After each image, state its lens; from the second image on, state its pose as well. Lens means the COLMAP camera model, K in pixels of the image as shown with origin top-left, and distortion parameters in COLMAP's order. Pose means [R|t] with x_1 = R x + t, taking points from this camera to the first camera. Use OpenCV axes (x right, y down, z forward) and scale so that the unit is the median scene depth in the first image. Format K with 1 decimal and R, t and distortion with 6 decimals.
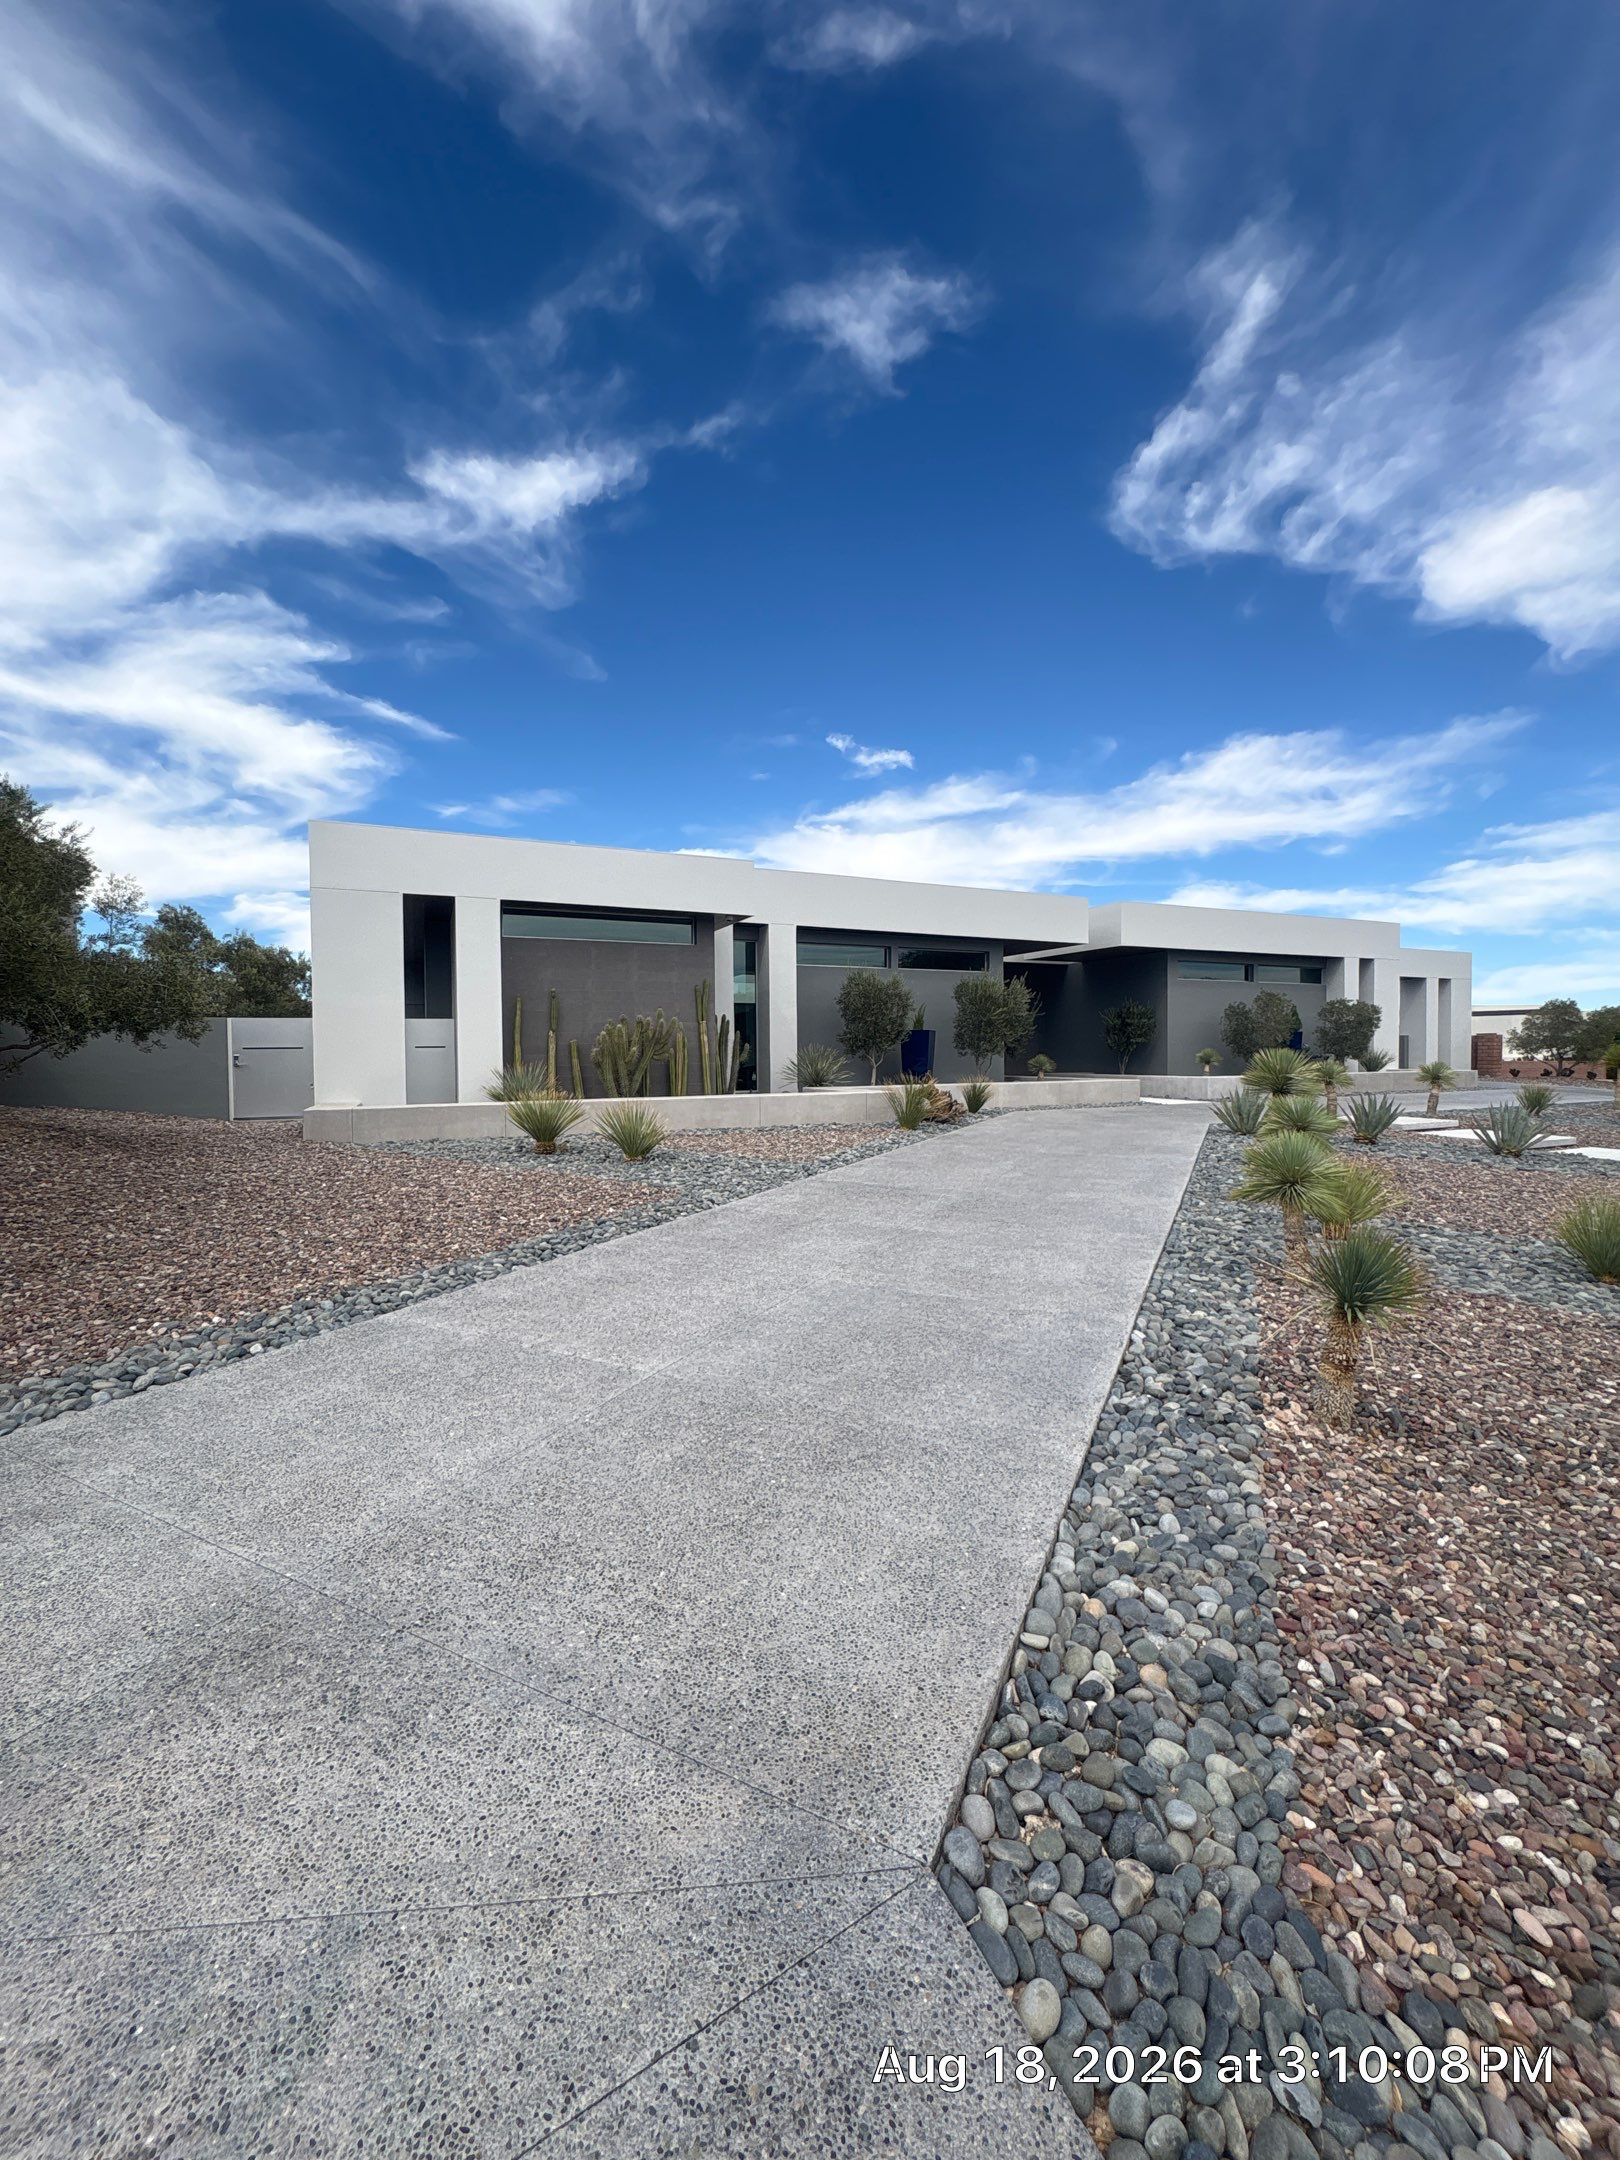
lens RADIAL K [[854.6, 0, 810.0], [0, 854.6, 1080.0], [0, 0, 1]] dist [0.001388, 0.000039]
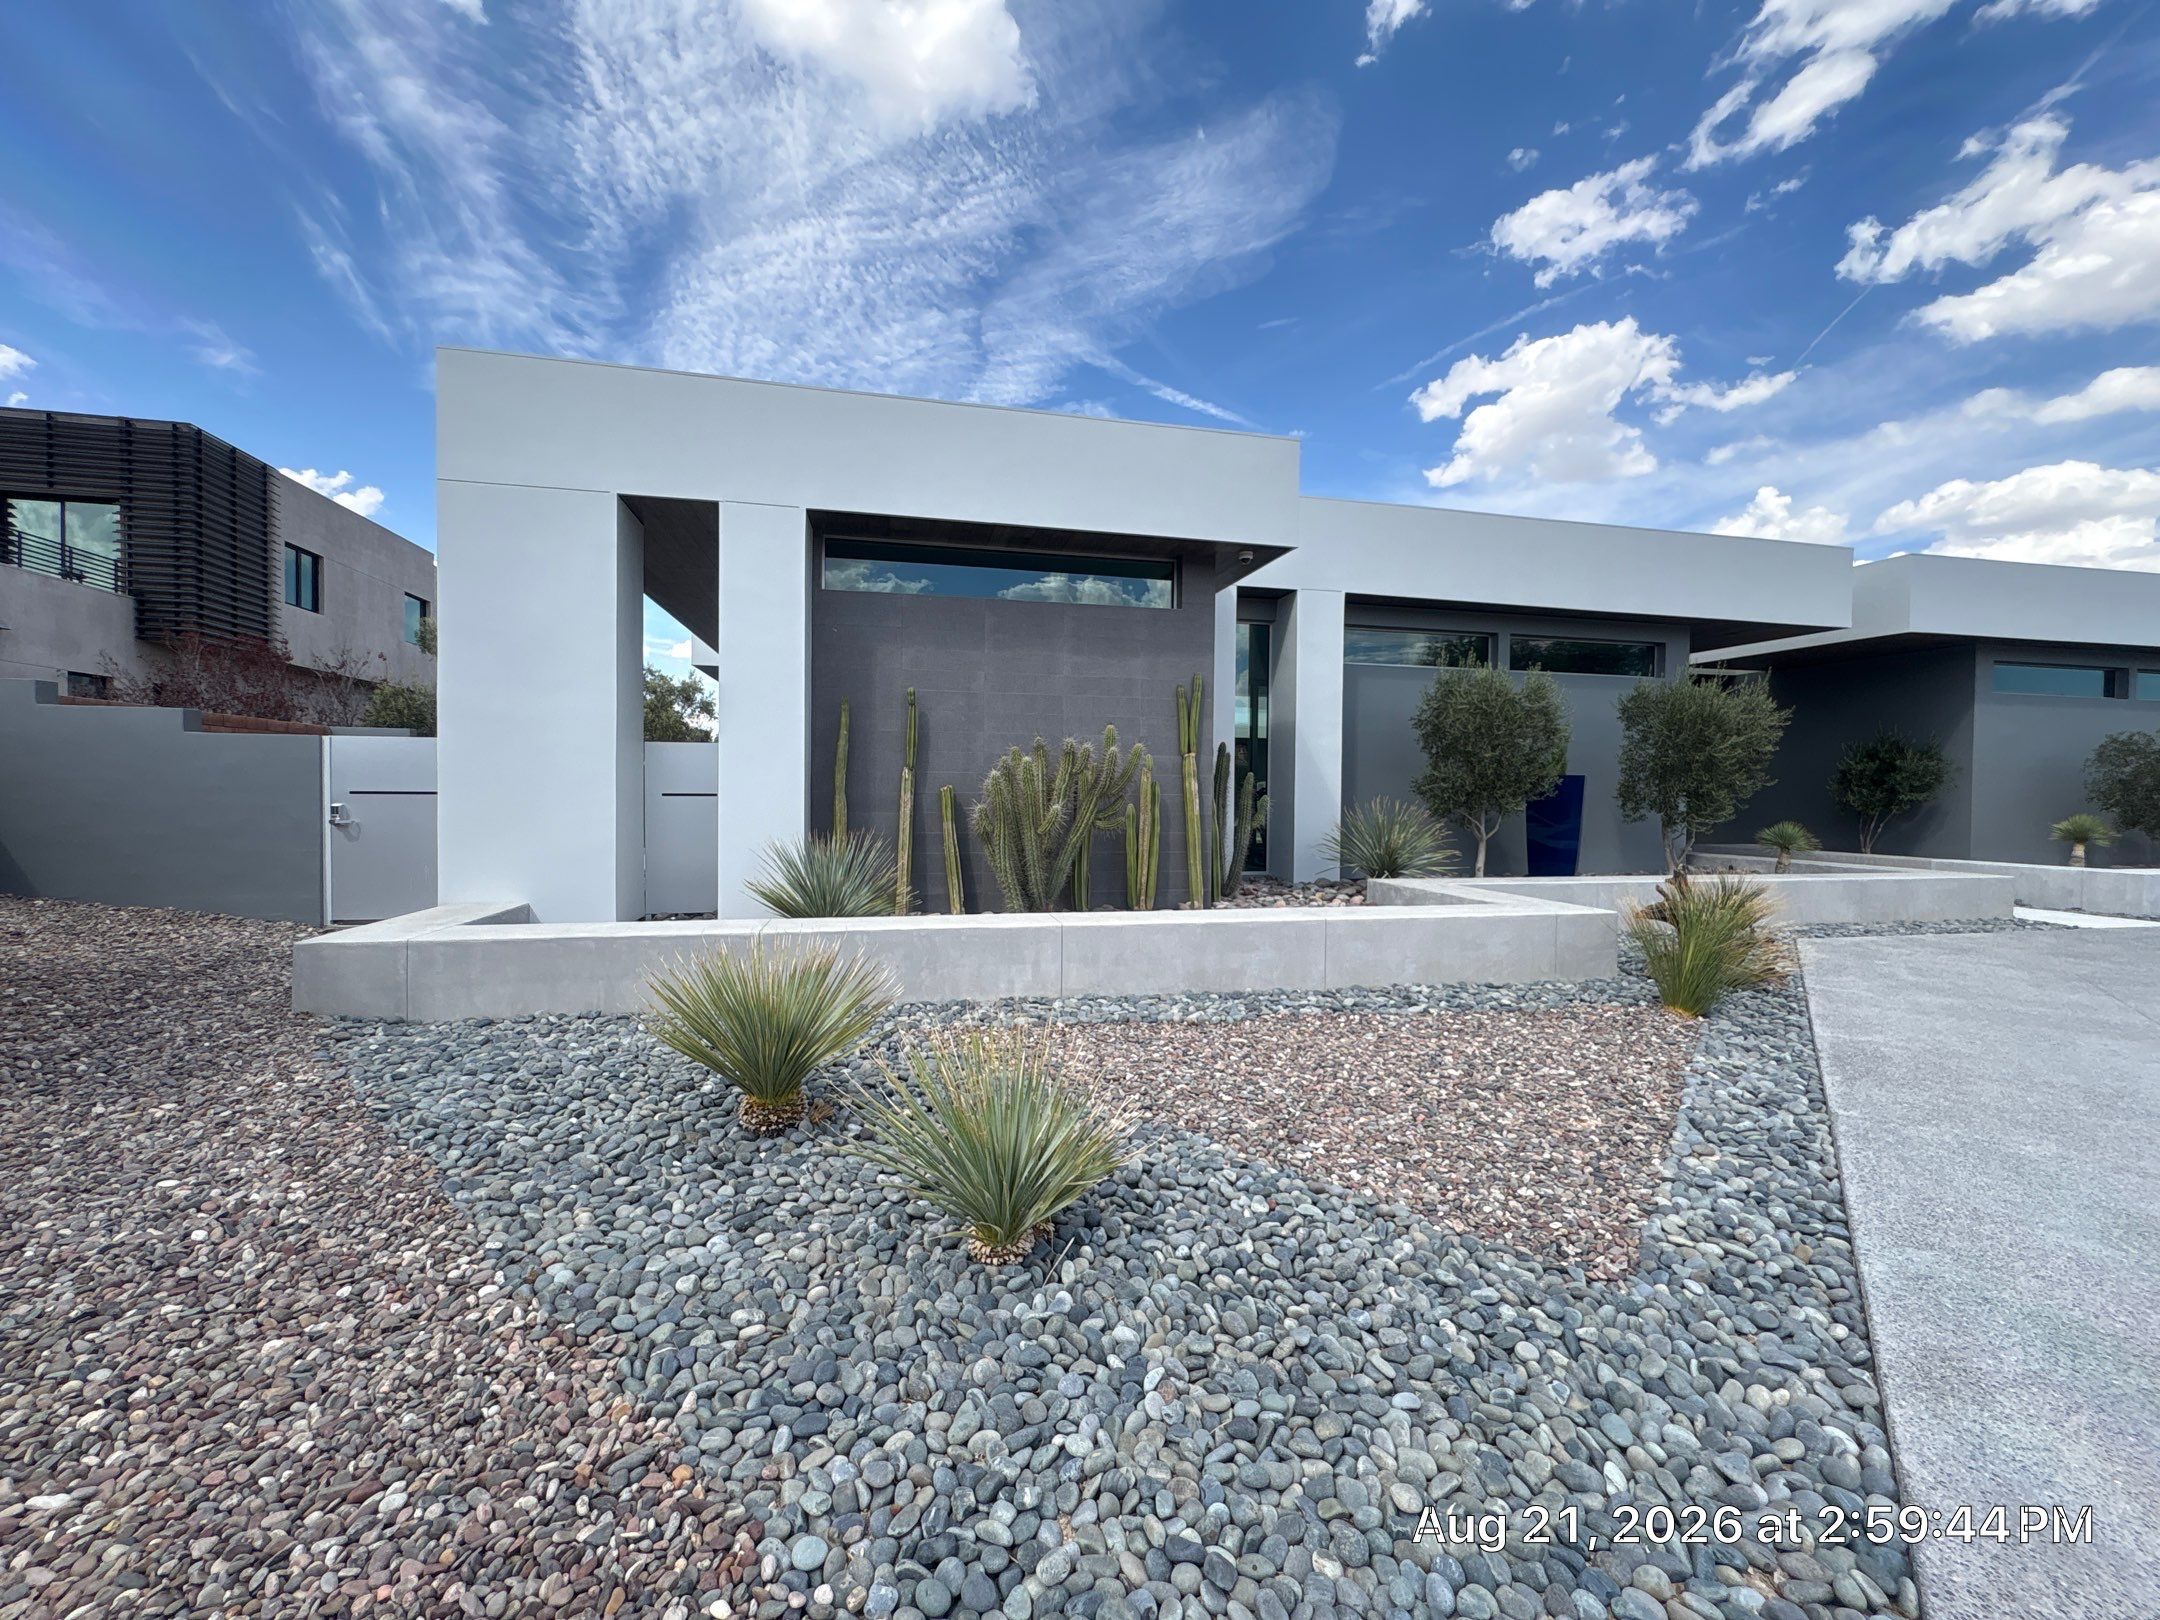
lens RADIAL K [[854.6, 0, 1080.0], [0, 854.6, 810.0], [0, 0, 1]] dist [0.001388, 0.000039]
pose [[0.978454, 0.023481, -0.205125, -0.079307], [-0.025866, 0.999625, -0.008951, -0.026017], [0.204838, 0.014064, 0.978695, 0.449083]]
